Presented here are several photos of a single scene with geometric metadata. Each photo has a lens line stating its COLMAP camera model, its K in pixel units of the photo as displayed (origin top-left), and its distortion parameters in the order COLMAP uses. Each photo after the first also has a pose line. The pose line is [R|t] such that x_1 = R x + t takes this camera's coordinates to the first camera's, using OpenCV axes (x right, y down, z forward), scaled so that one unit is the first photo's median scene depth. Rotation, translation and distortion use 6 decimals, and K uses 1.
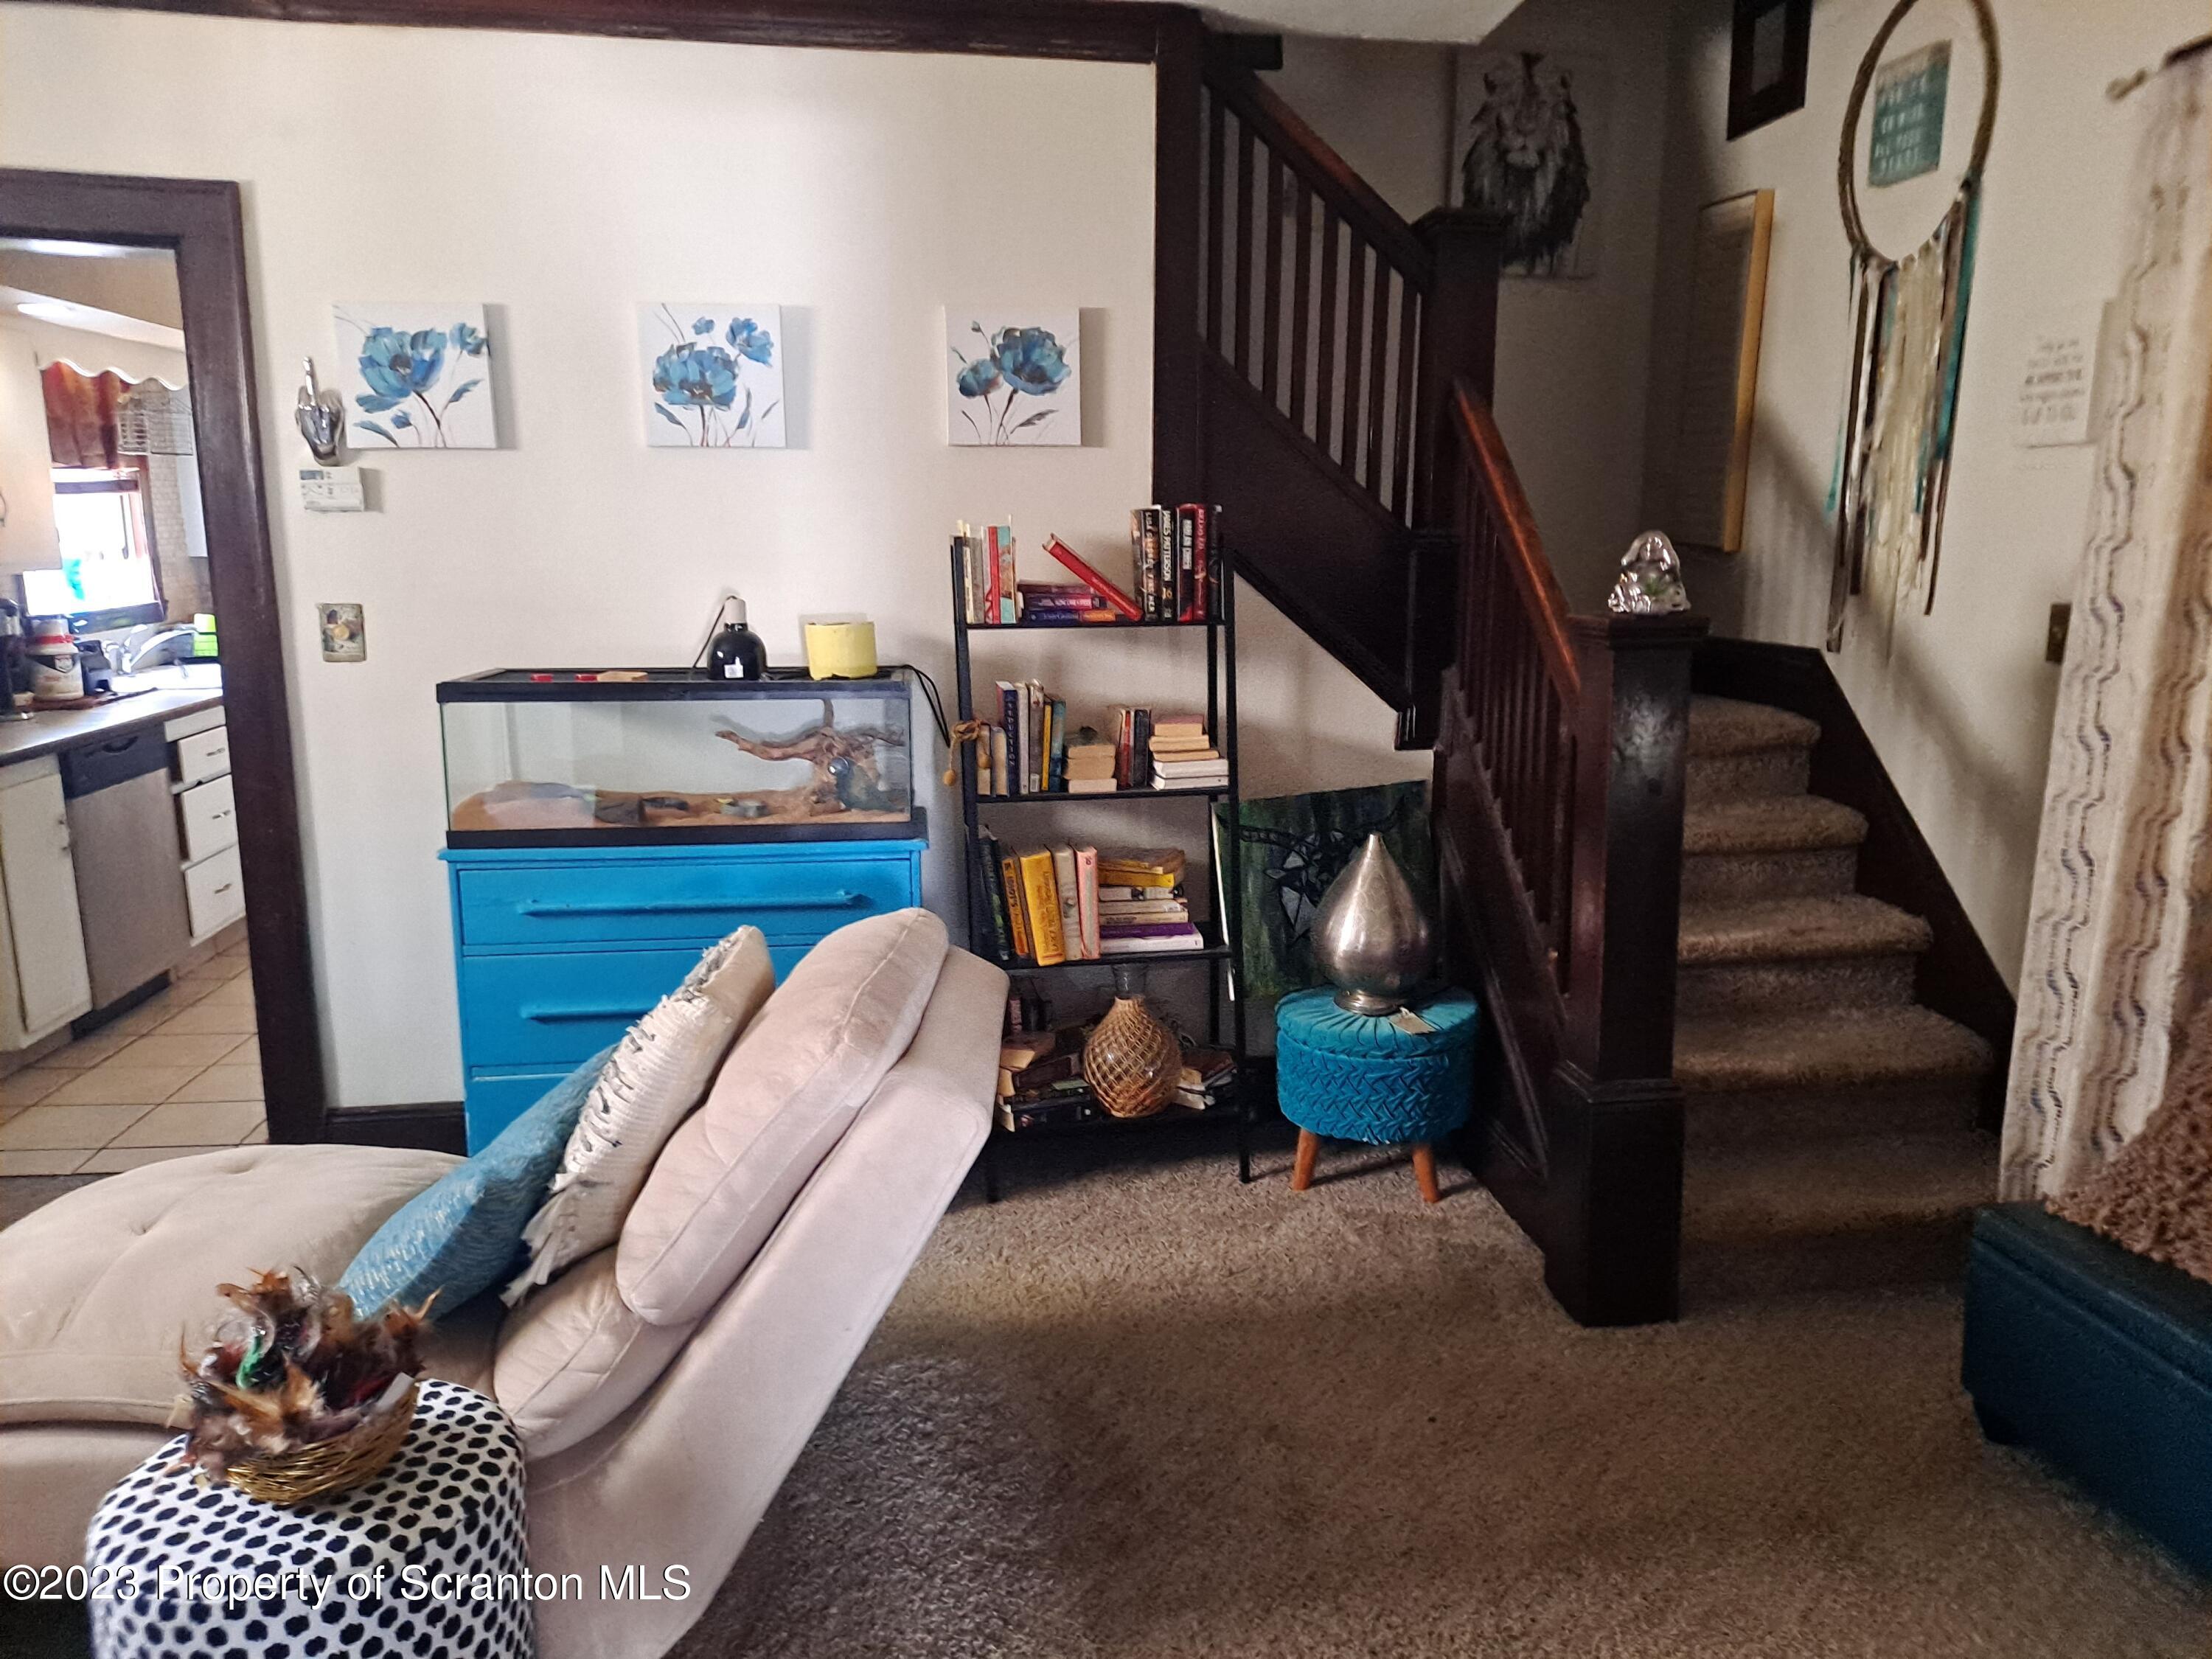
lens RADIAL K [[1623.2, 0, 1111.5], [0, 1623.2, 832.7], [0, 0, 1]] dist [0.038003, -0.058375]
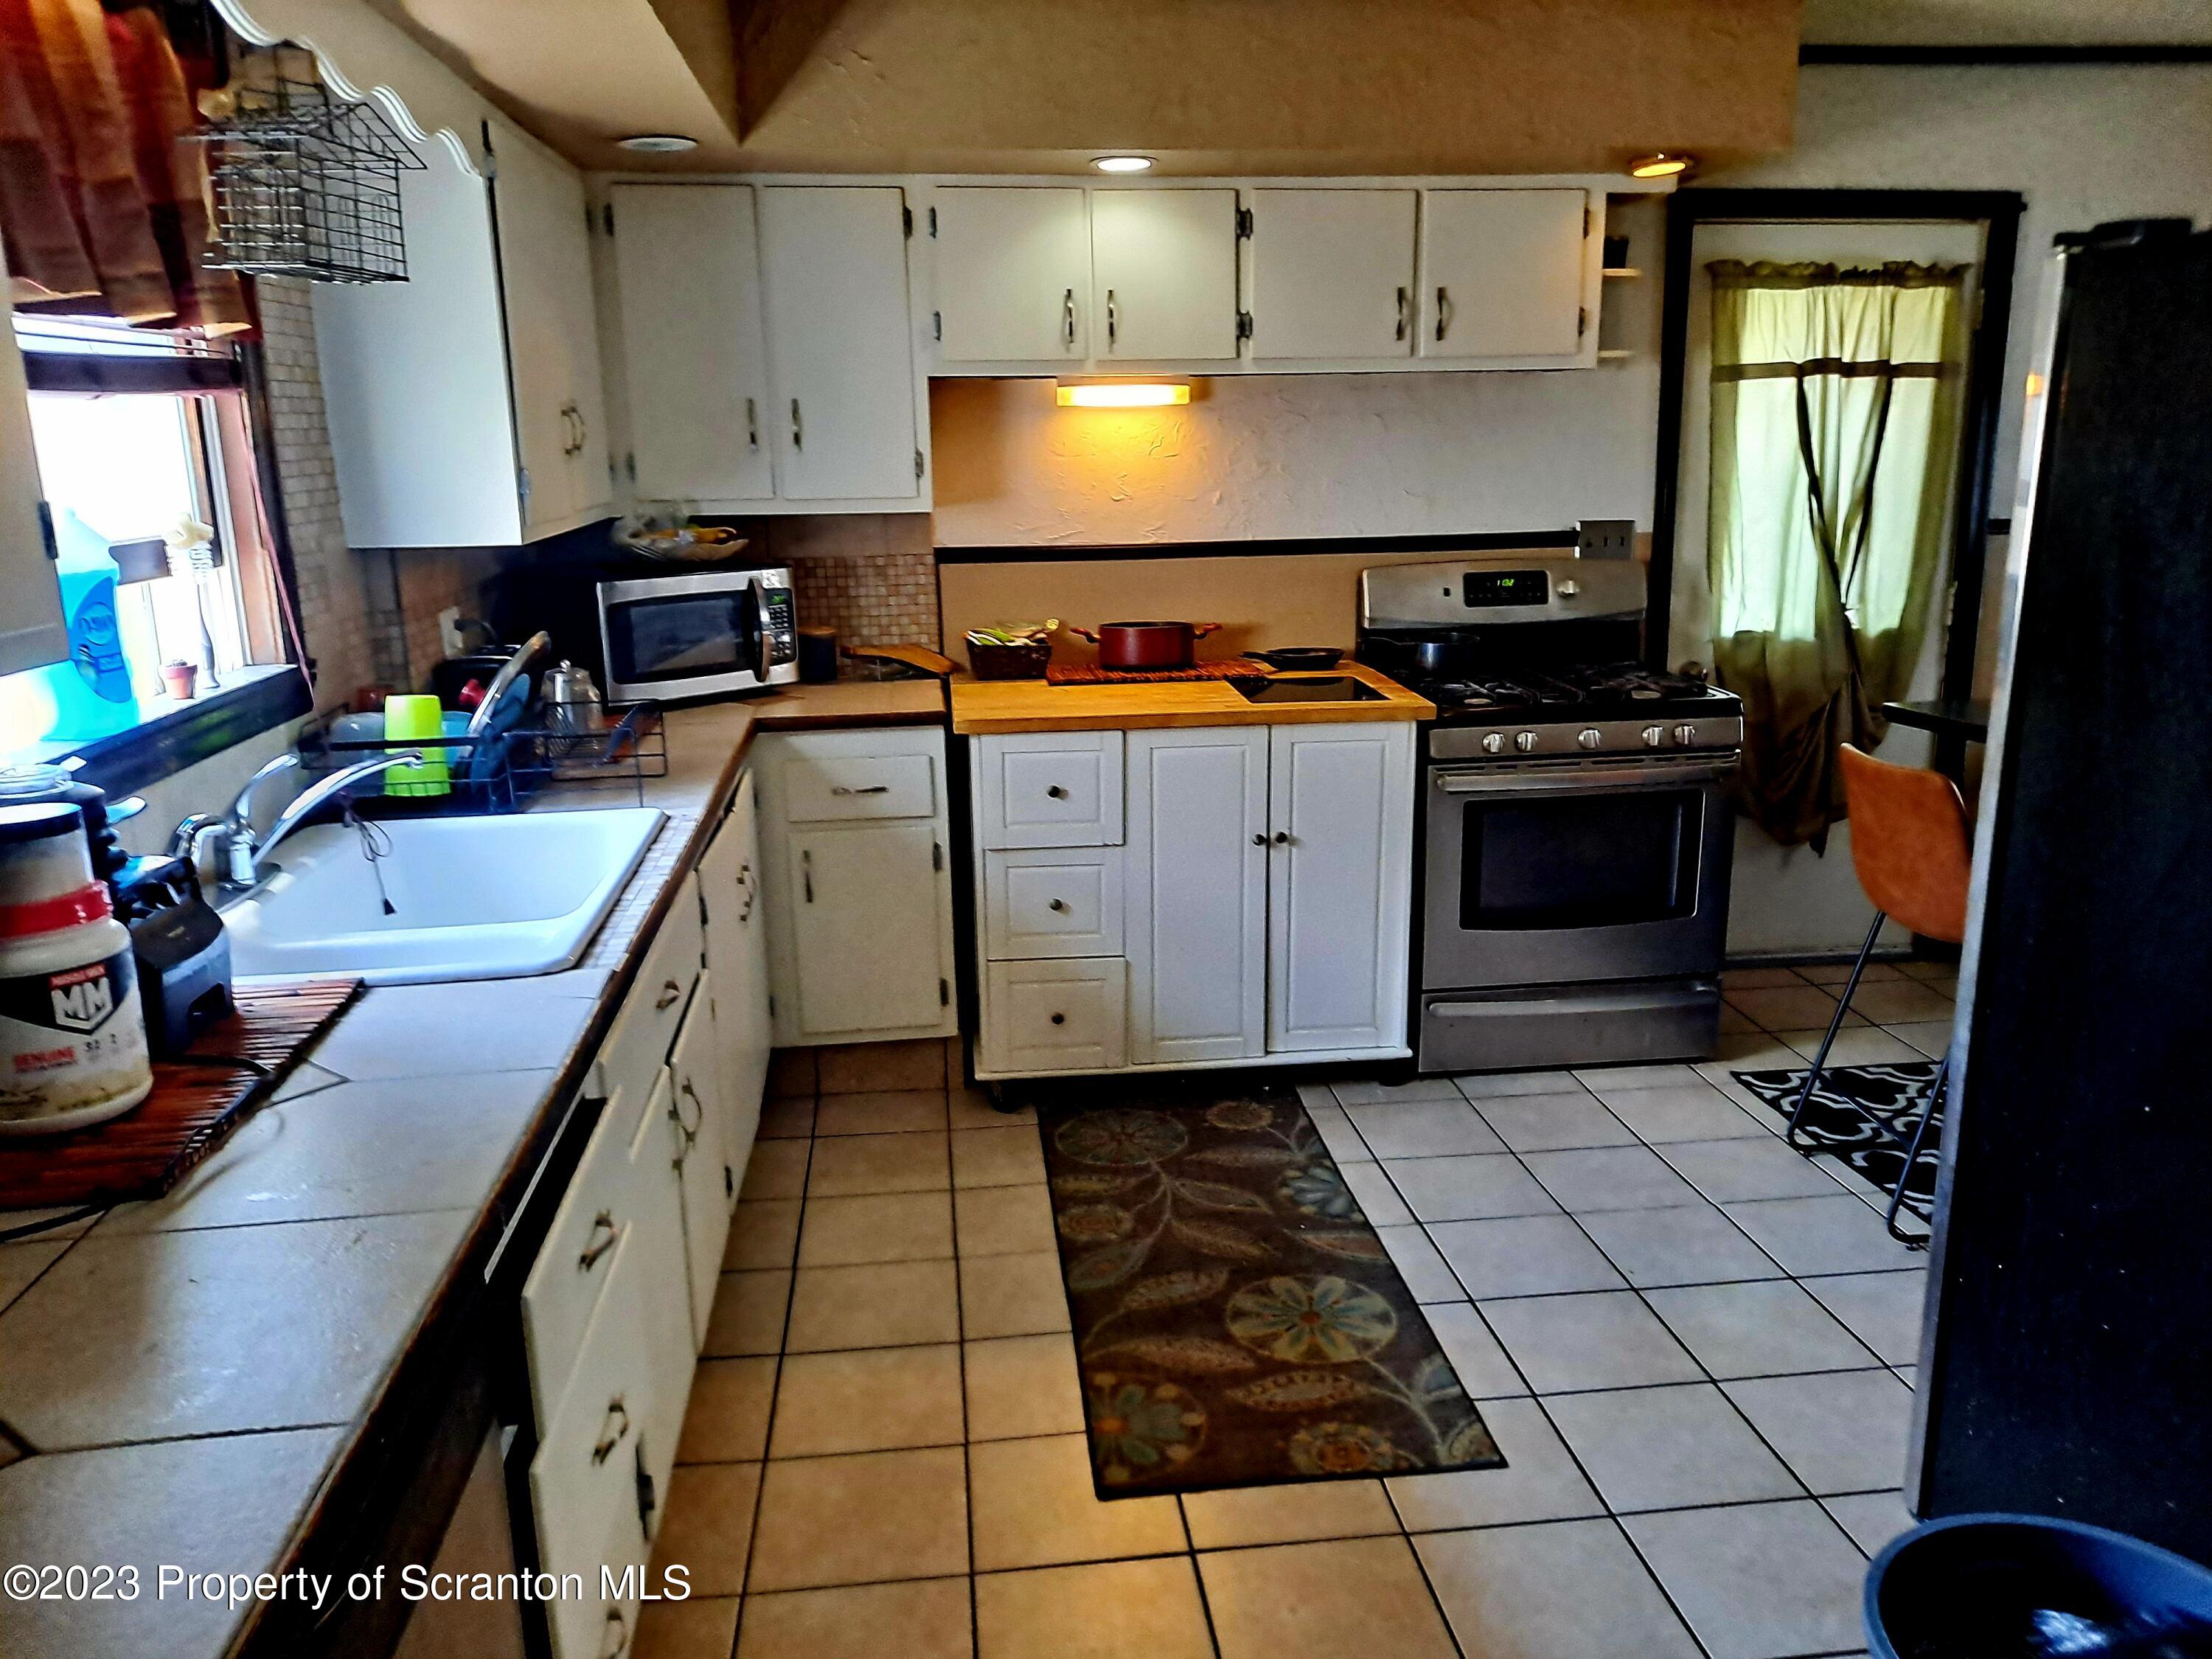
lens RADIAL K [[1623.2, 0, 1111.5], [0, 1623.2, 832.7], [0, 0, 1]] dist [0.038003, -0.058375]
pose [[0.999792, -0.019702, 0.005184, -0.401331], [0.019542, 0.999376, 0.029421, -0.113461], [-0.005760, -0.029314, 0.999554, 0.620394]]
